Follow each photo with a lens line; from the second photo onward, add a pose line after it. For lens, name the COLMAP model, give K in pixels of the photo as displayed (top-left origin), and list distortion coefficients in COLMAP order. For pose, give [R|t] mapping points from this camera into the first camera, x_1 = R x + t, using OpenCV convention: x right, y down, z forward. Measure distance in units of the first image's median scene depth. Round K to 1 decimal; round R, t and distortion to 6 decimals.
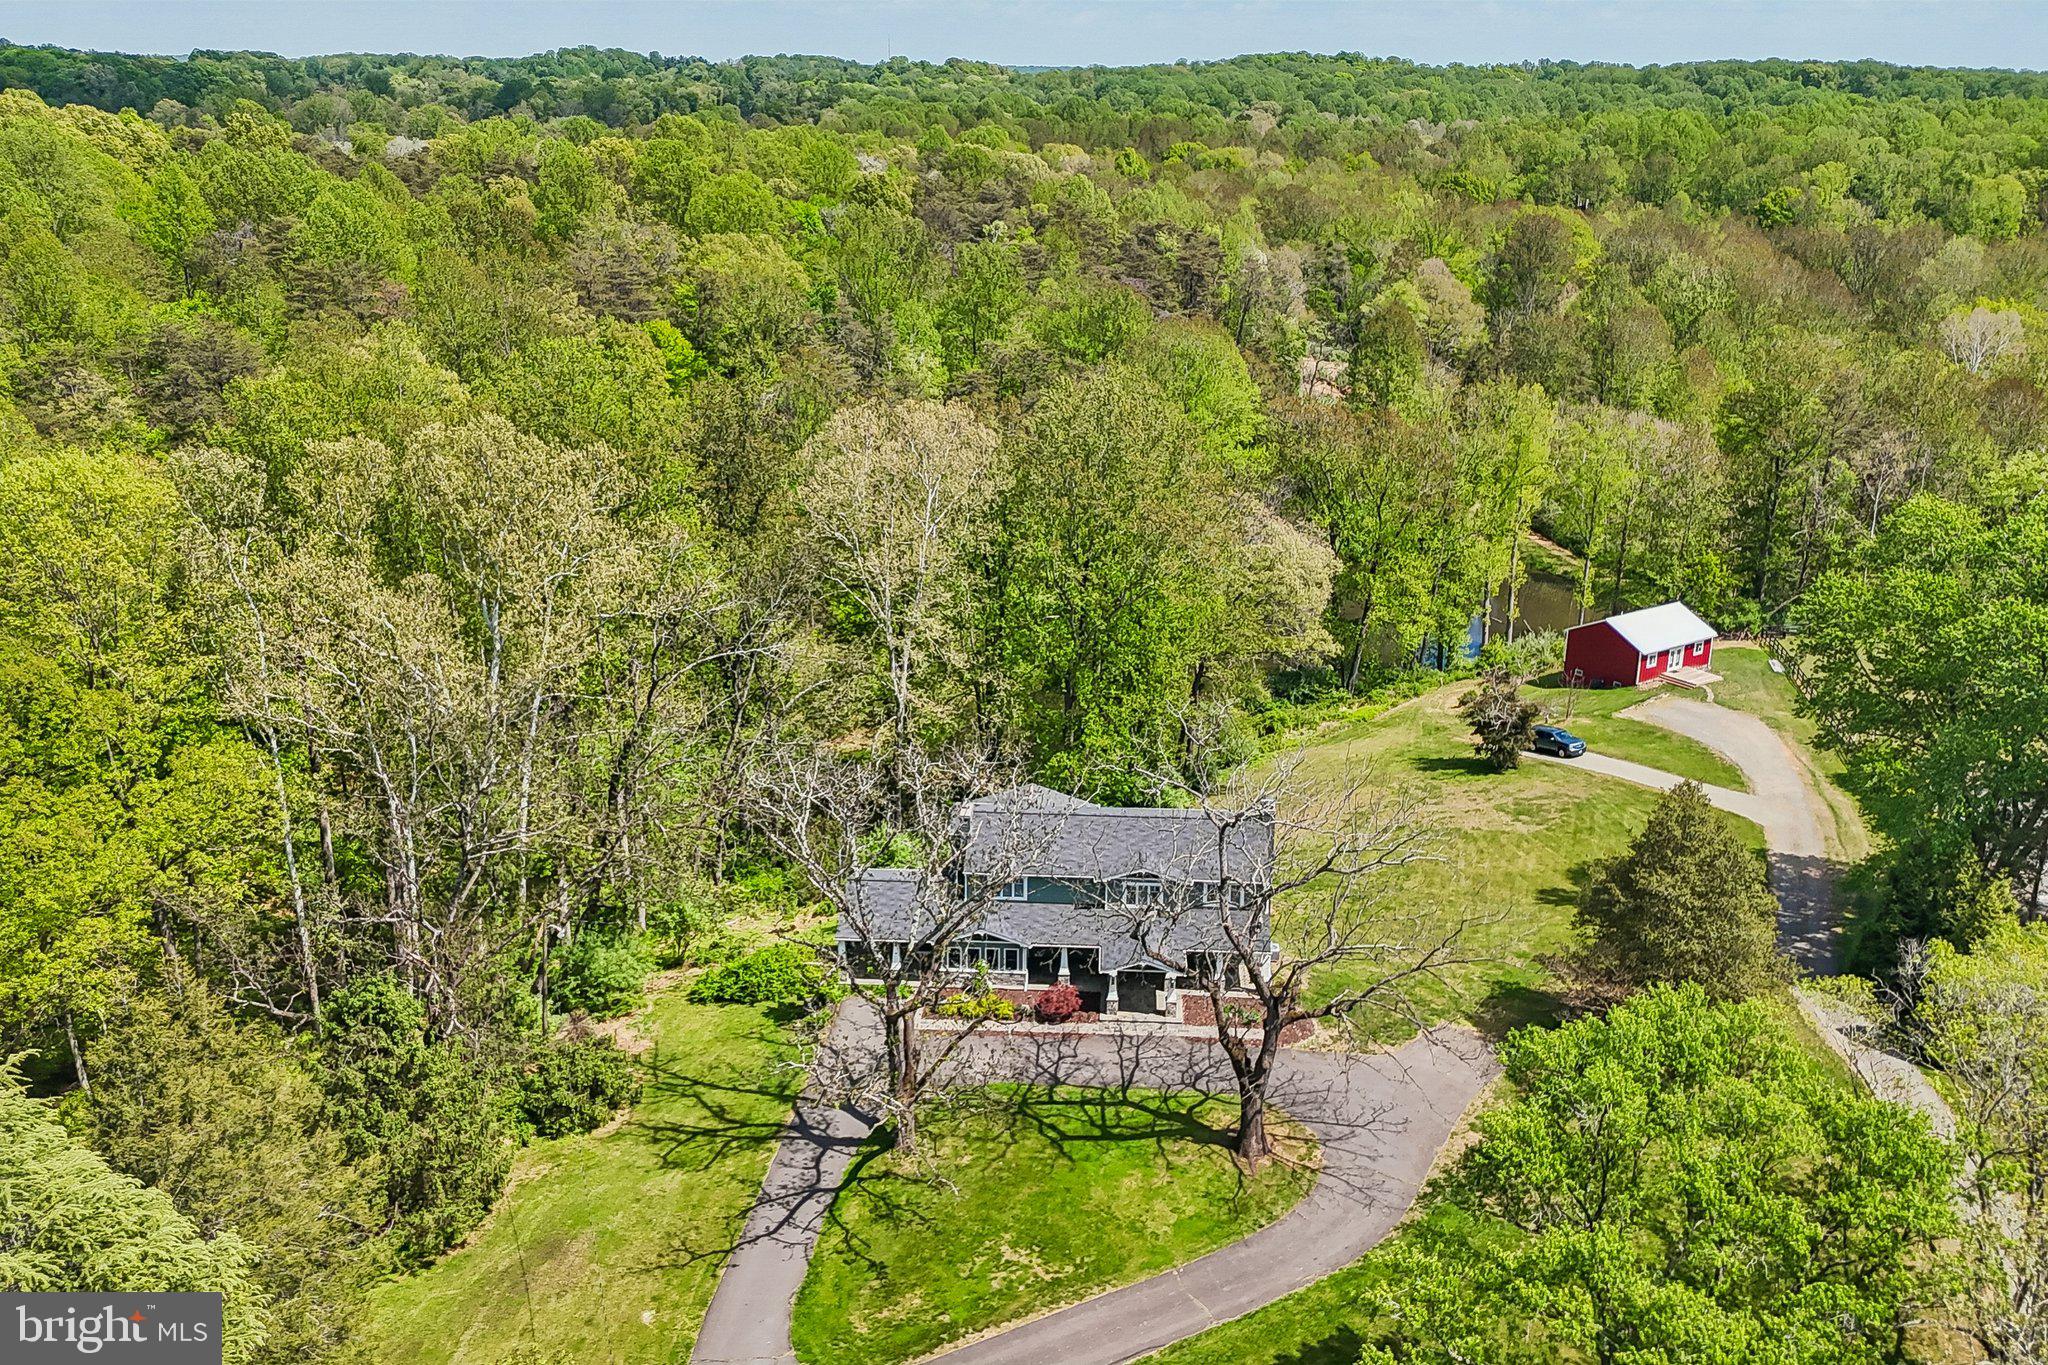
lens RADIAL K [[1780.8, 0, 1027.2], [0, 1780.8, 671.8], [0, 0, 1]] dist [0.092754, -0.122072]
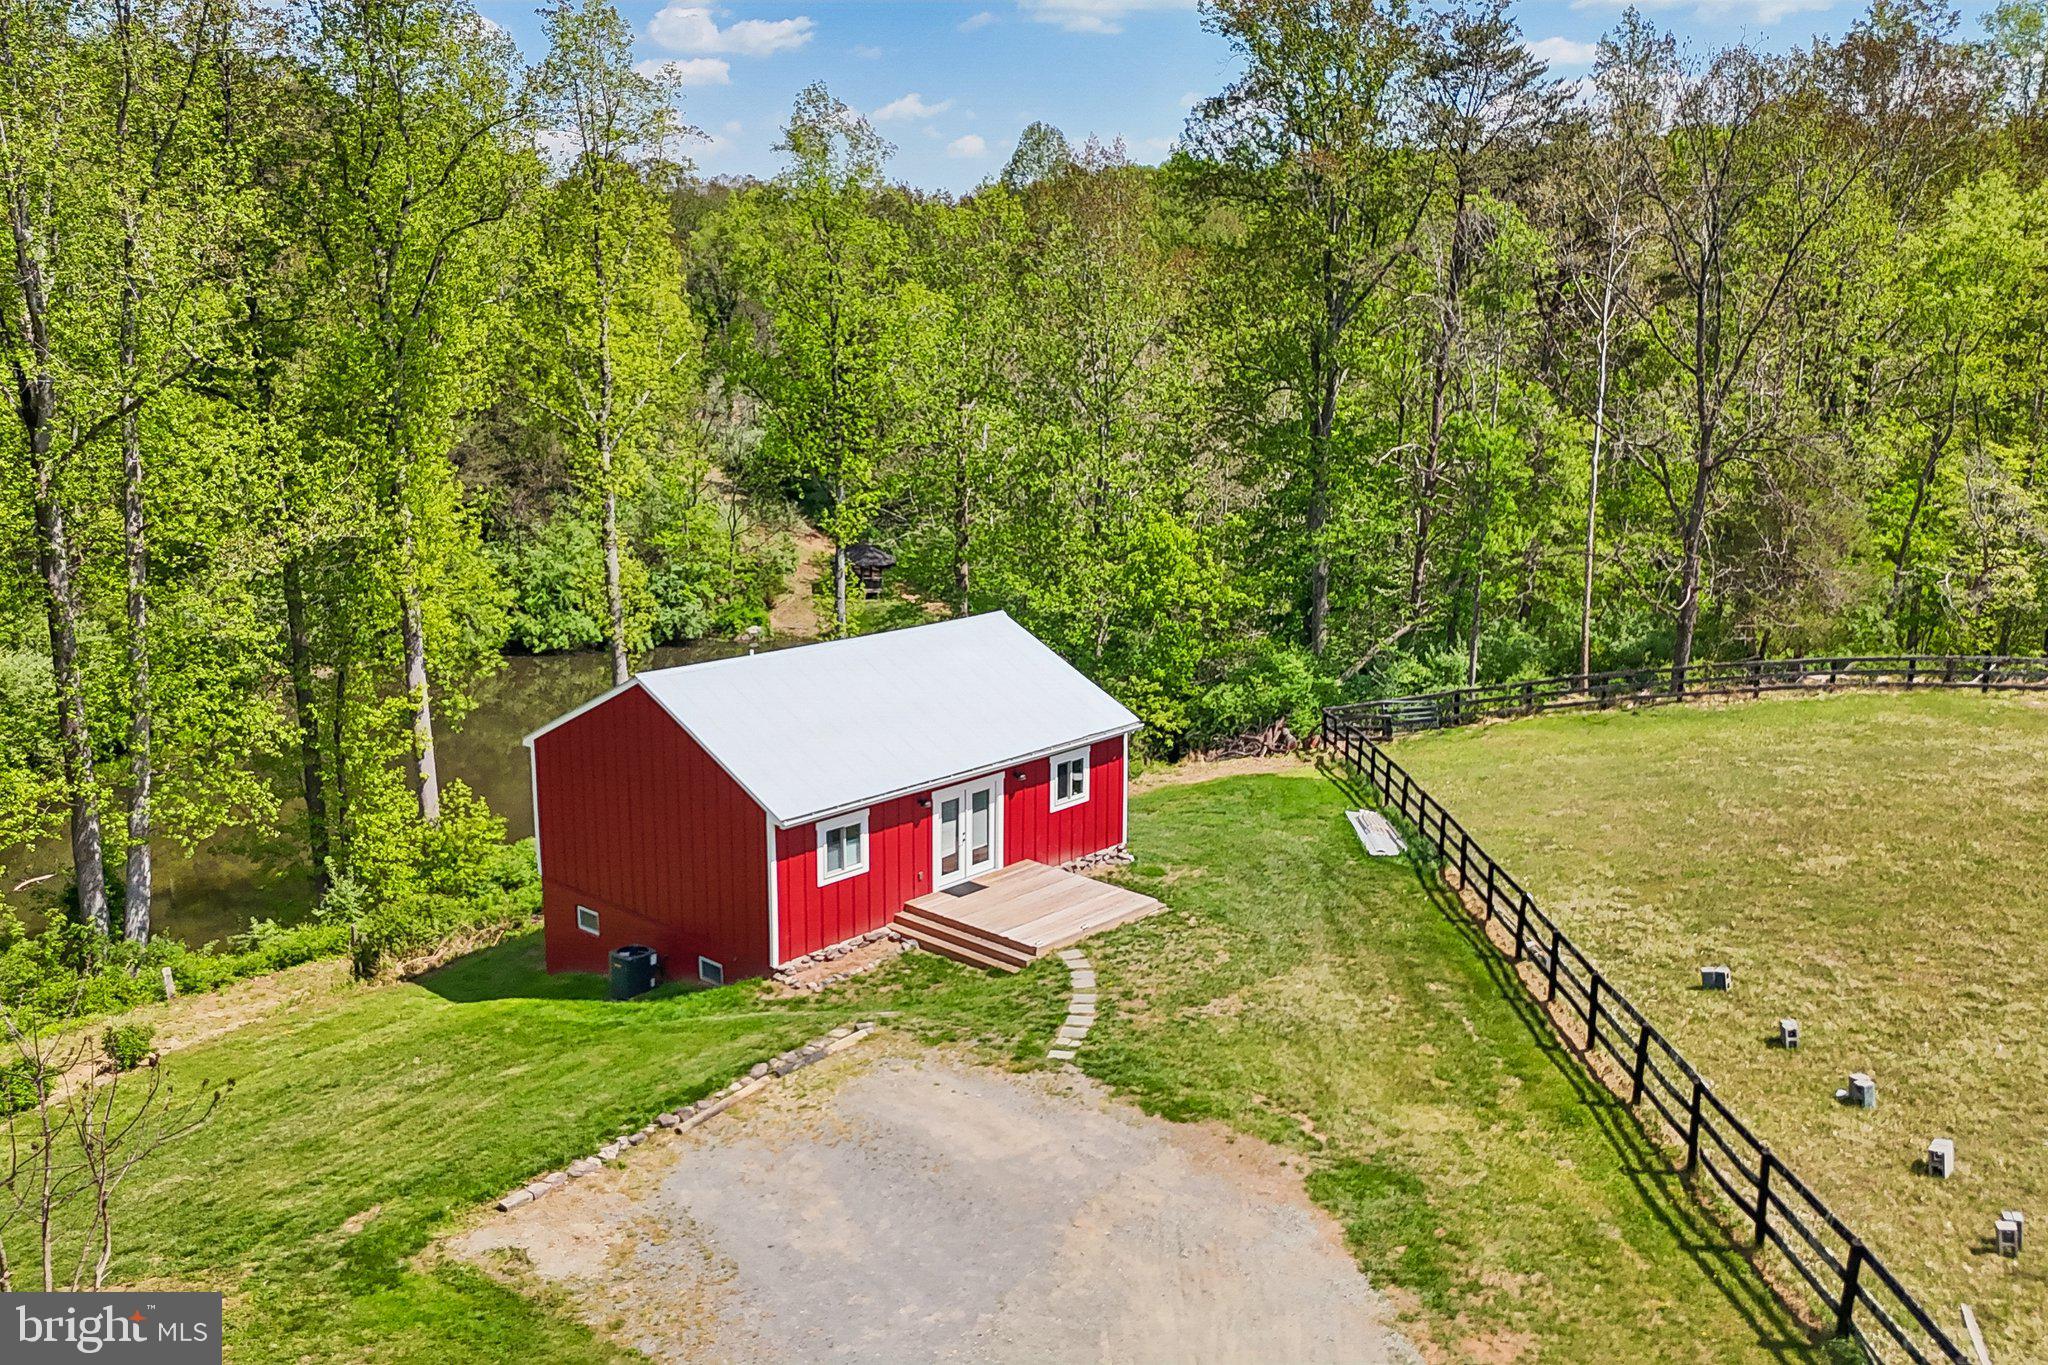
lens RADIAL K [[1780.8, 0, 1034.7], [0, 1780.8, 678.6], [0, 0, 1]] dist [0.092754, -0.122072]
pose [[0.976062, -0.053563, 0.210793, 0.620584], [0.074227, 0.993047, -0.091366, -0.010308], [-0.204434, 0.104825, 0.973252, 1.492320]]
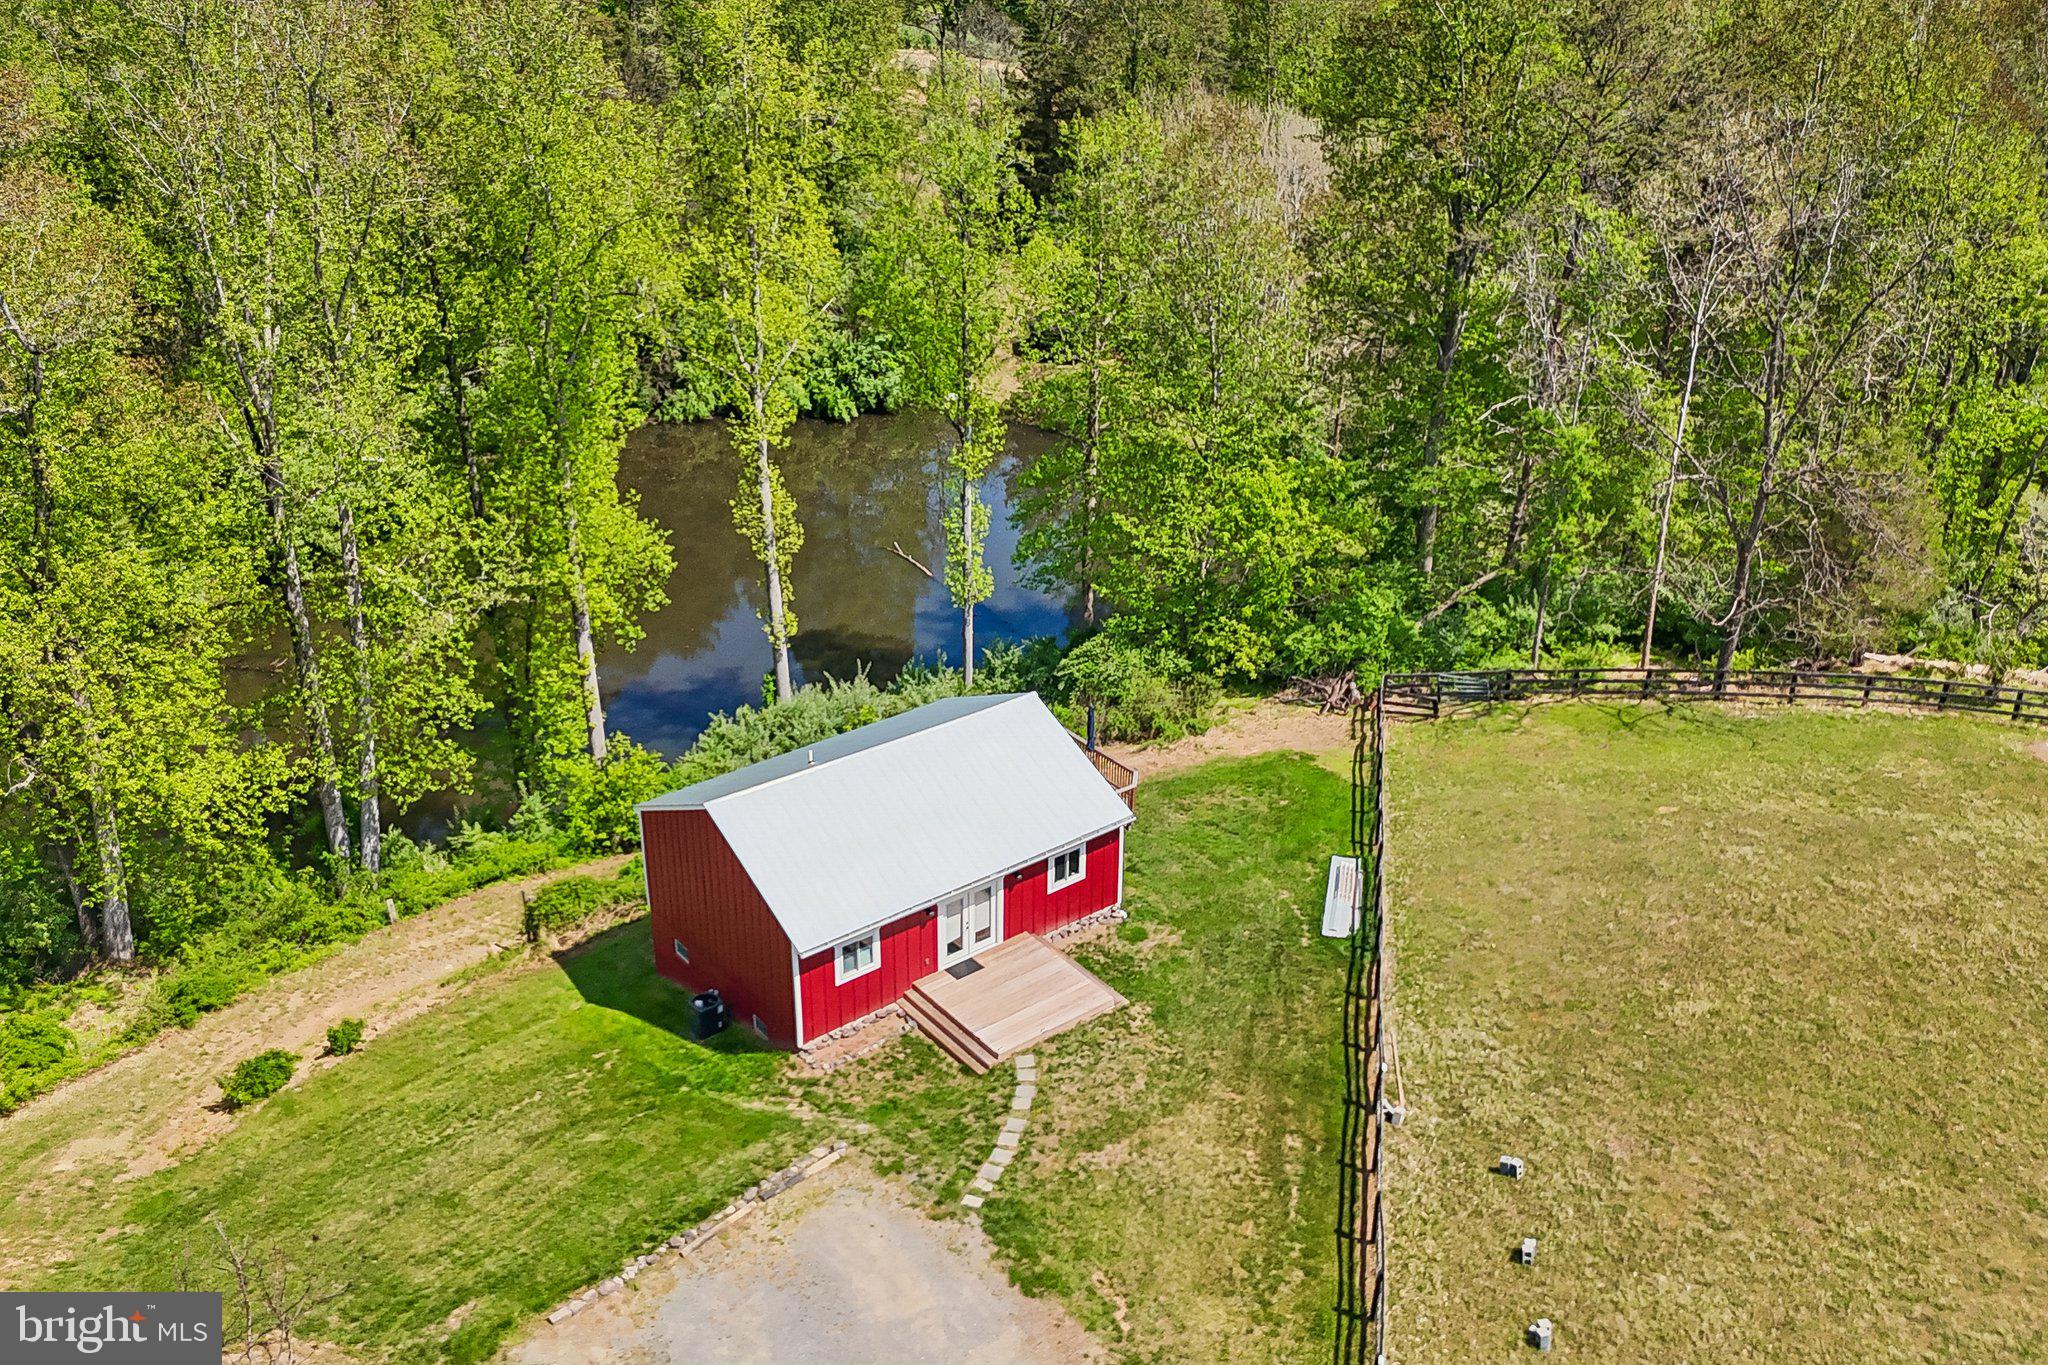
lens RADIAL K [[1780.8, 0, 1037.7], [0, 1780.8, 681.5], [0, 0, 1]] dist [0.092754, -0.122072]
pose [[0.998171, -0.026705, 0.054244, 0.688204], [0.019143, 0.990603, 0.135419, -0.161221], [-0.057351, -0.134133, 0.989302, 1.395642]]
